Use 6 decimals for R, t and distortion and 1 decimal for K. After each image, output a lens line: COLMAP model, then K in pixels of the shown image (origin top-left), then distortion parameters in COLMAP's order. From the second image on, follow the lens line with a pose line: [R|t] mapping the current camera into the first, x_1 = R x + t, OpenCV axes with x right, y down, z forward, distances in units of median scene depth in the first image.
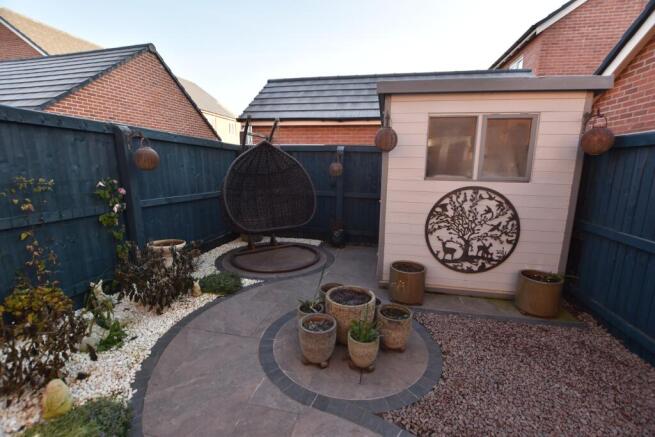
lens RADIAL K [[288.5, 0, 328.7], [0, 288.5, 220.2], [0, 0, 1]] dist [-0.036747, 0.007008]
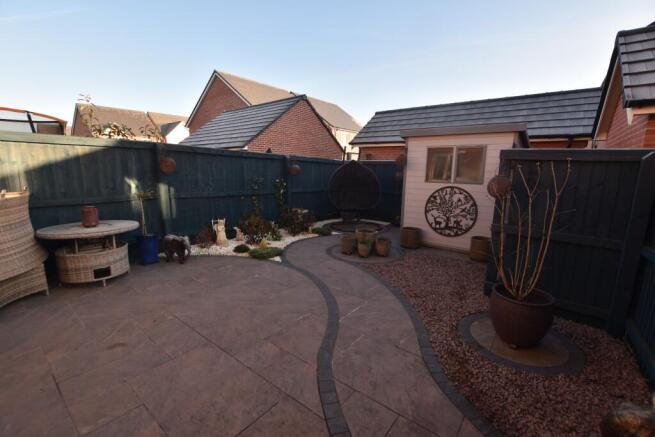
lens RADIAL K [[288.5, 0, 328.7], [0, 288.5, 220.2], [0, 0, 1]] dist [-0.036747, 0.007008]
pose [[0.899034, 0.075771, -0.431274, 0.589384], [-0.086756, 0.996213, -0.005826, 0.162524], [0.429199, 0.042653, 0.902202, -0.893454]]
